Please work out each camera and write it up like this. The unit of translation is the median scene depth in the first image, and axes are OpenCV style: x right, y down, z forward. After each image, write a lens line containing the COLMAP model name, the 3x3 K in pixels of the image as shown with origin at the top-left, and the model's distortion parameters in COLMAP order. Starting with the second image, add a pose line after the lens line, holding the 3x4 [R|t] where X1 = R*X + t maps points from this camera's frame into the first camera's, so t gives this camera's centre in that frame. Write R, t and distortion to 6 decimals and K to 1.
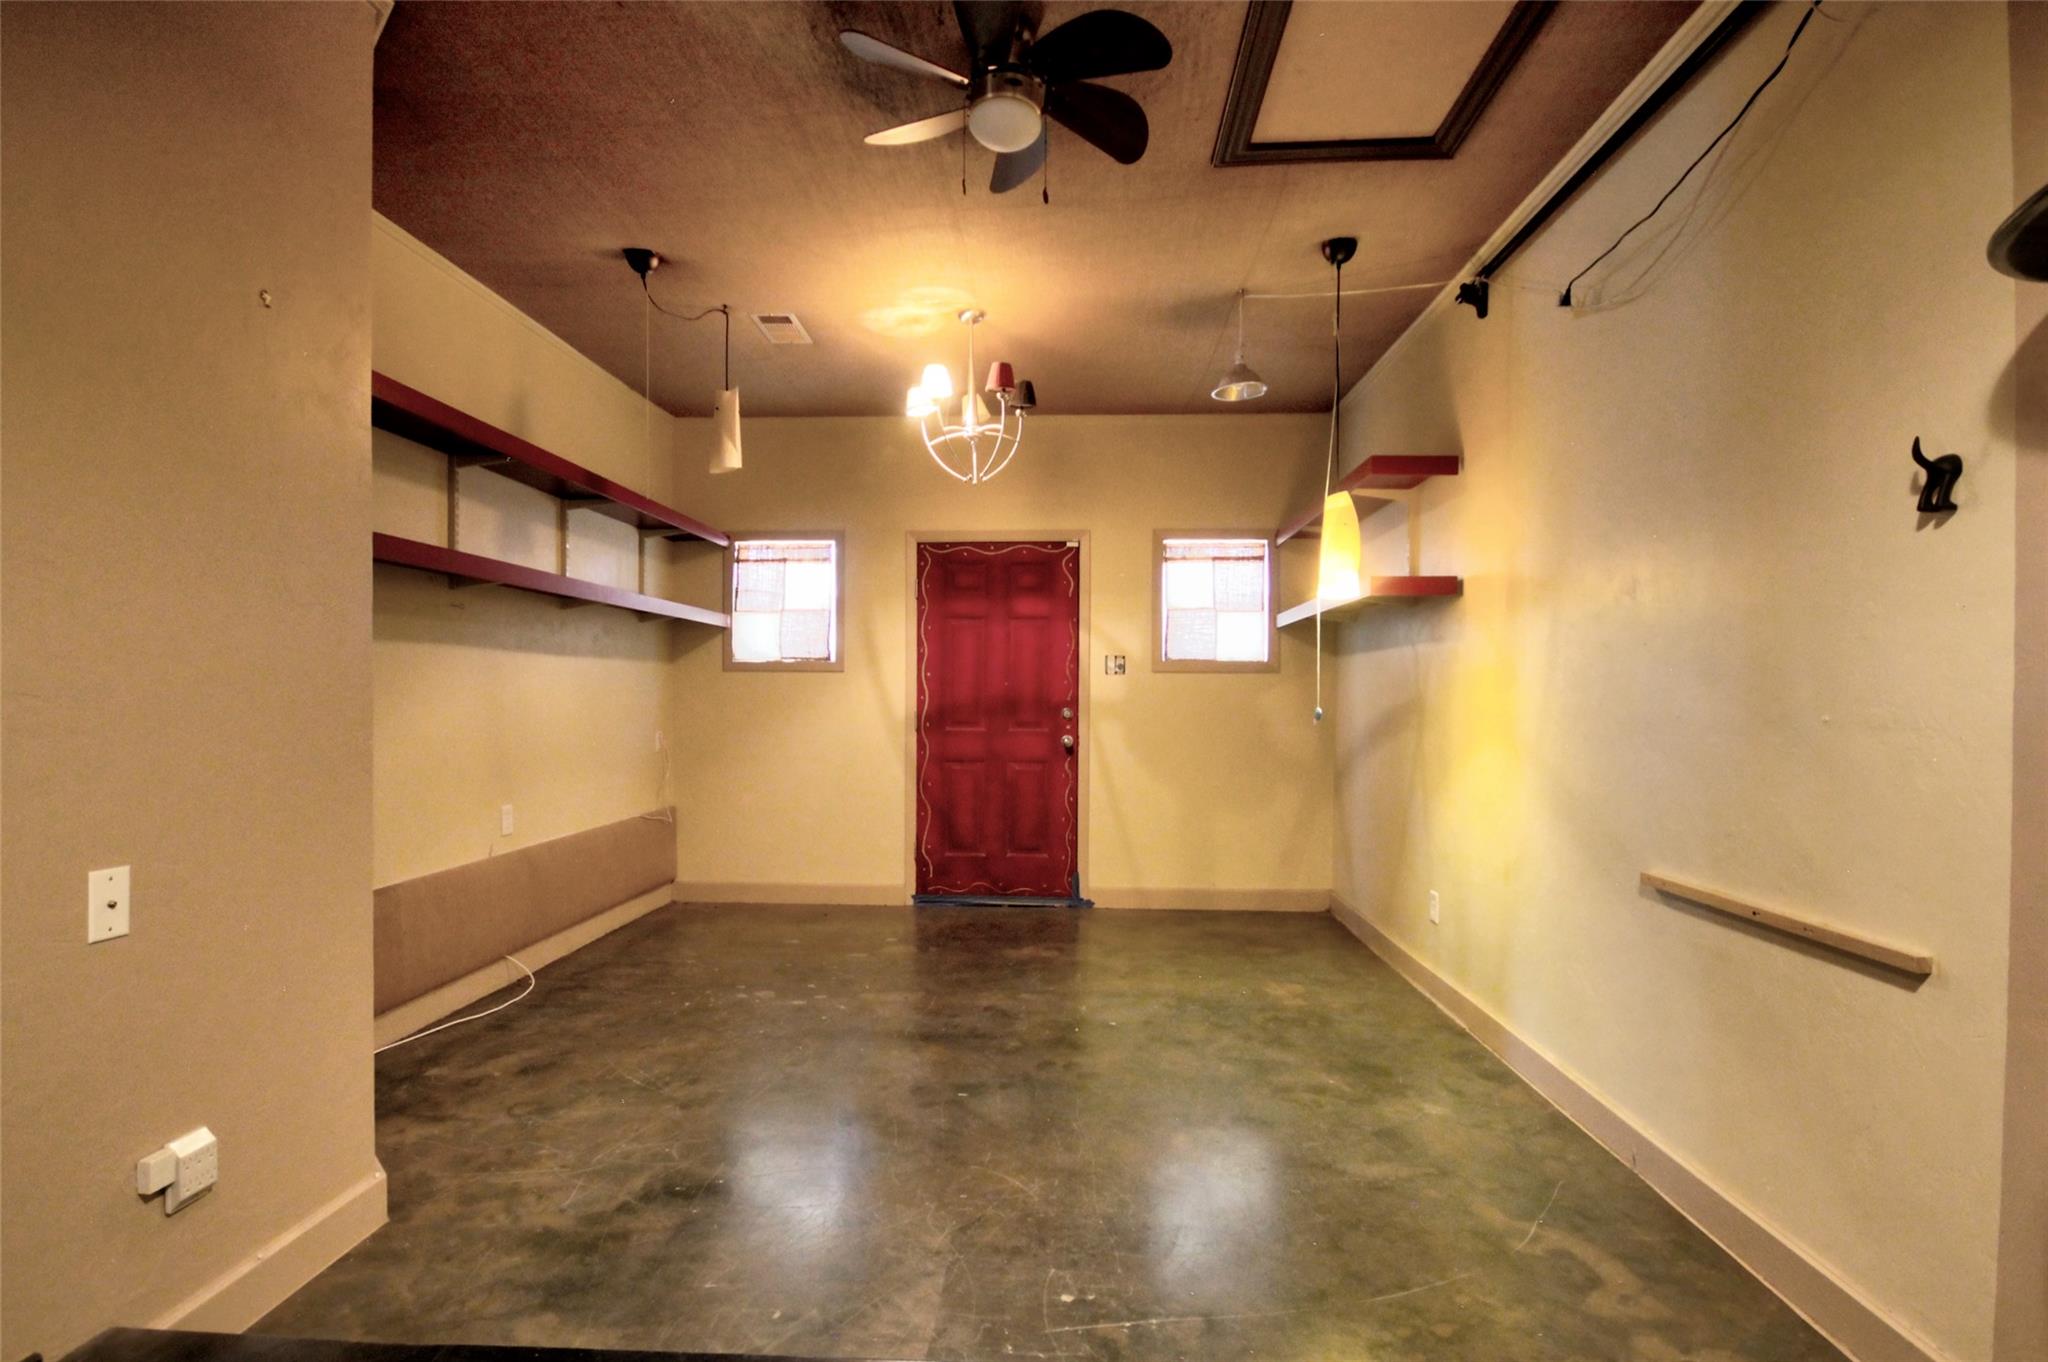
lens RADIAL K [[964.5, 0, 1022.1], [0, 964.5, 691.3], [0, 0, 1]] dist [-0.008901, 0.000338]
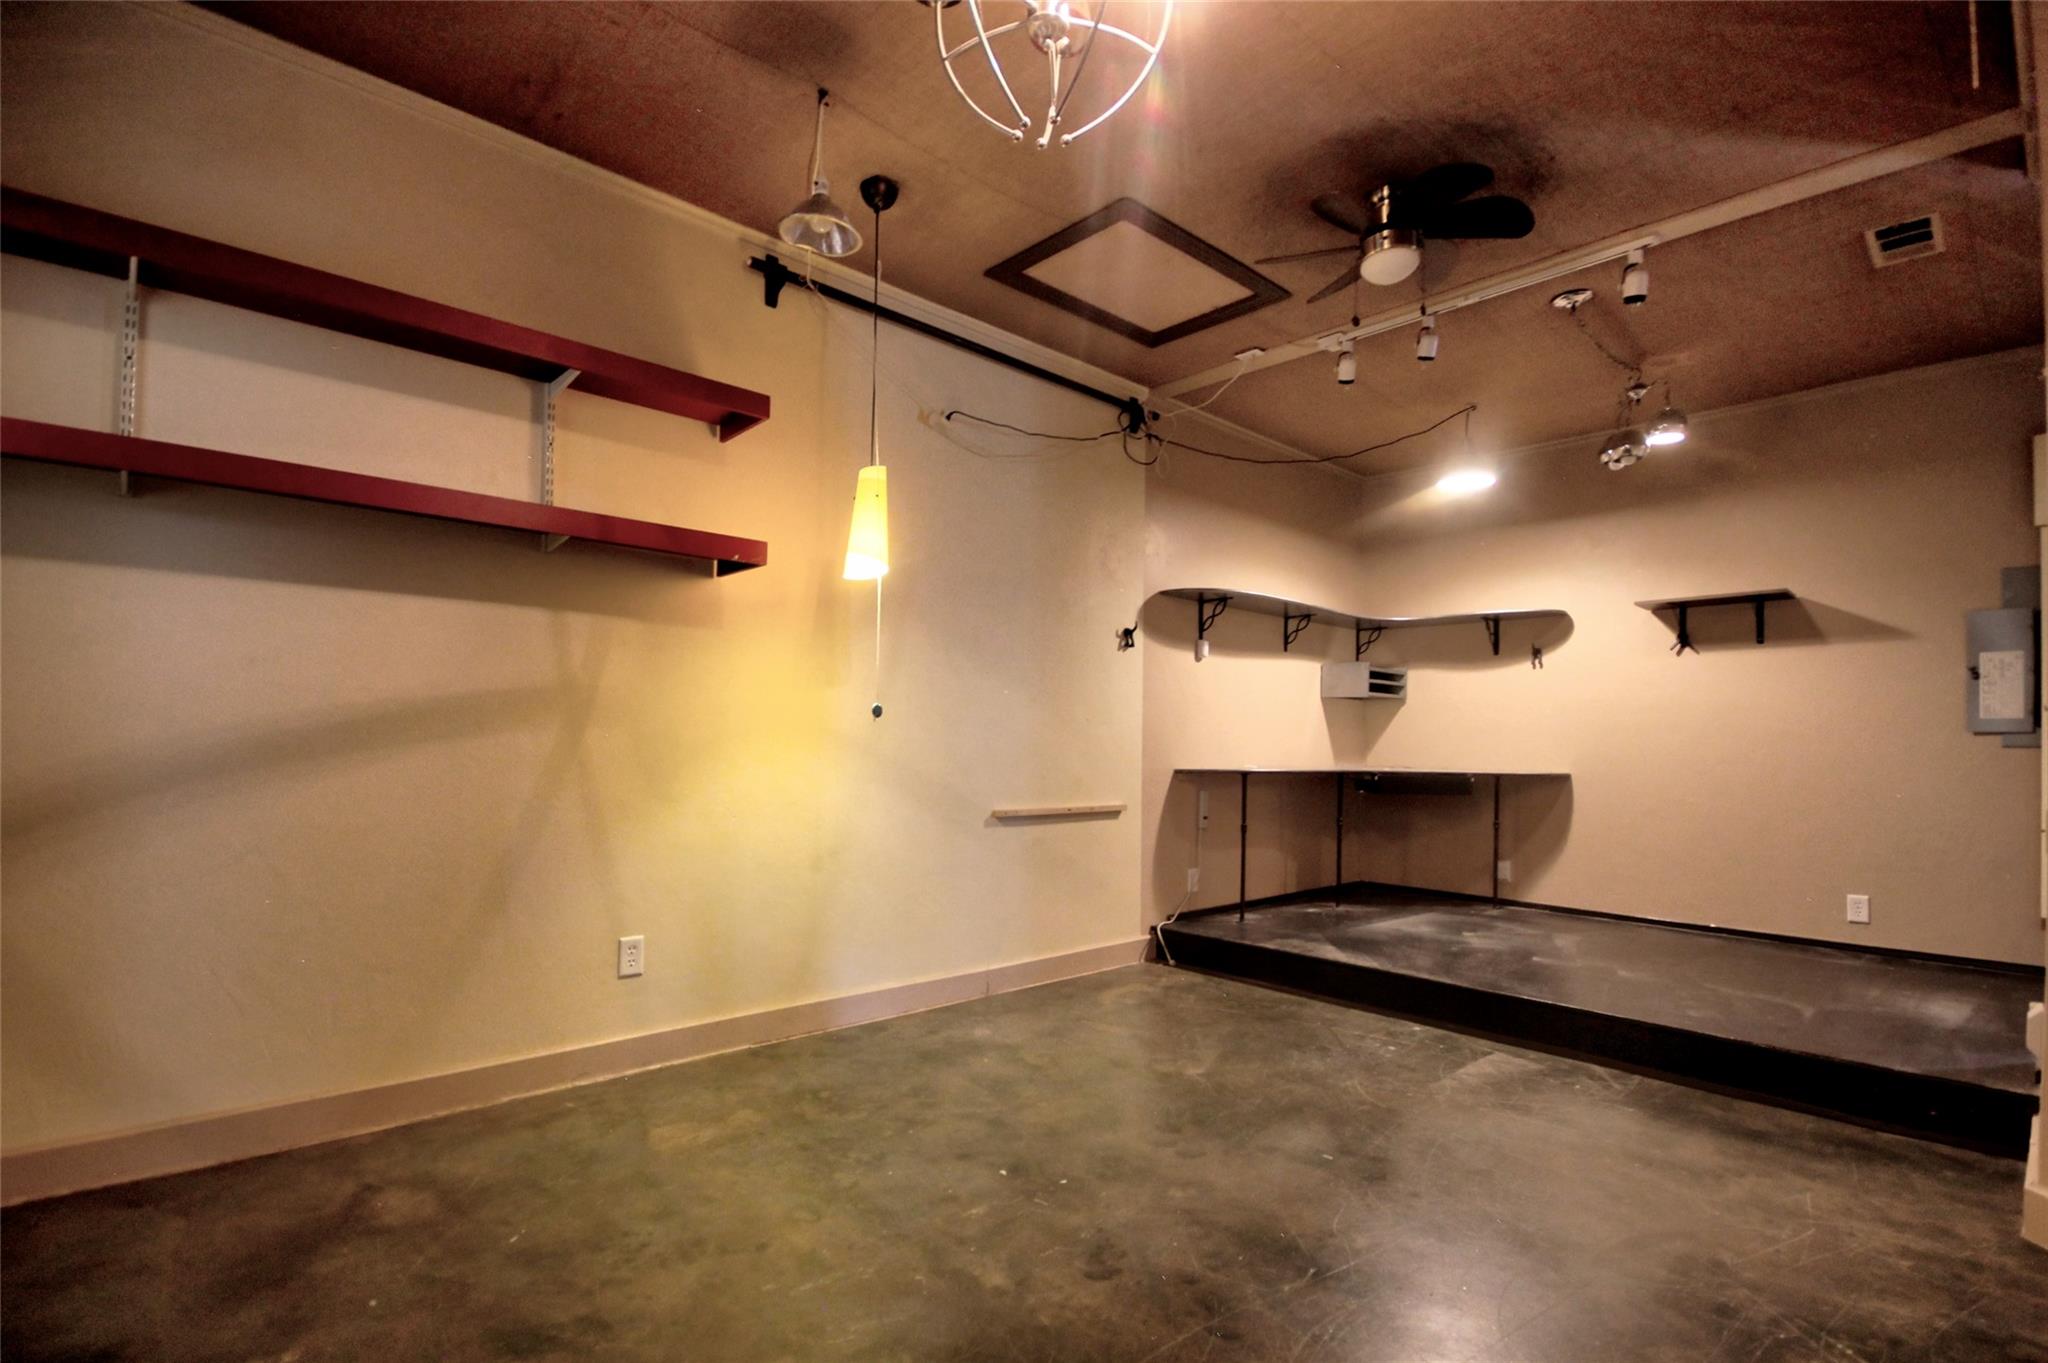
lens RADIAL K [[964.5, 0, 1026.7], [0, 964.5, 737.1], [0, 0, 1]] dist [-0.008901, 0.000338]
pose [[-0.713241, -0.008133, 0.700872, -0.453972], [-0.020810, 0.999738, -0.009576, 0.062816], [-0.700610, -0.021415, -0.713223, 1.760991]]
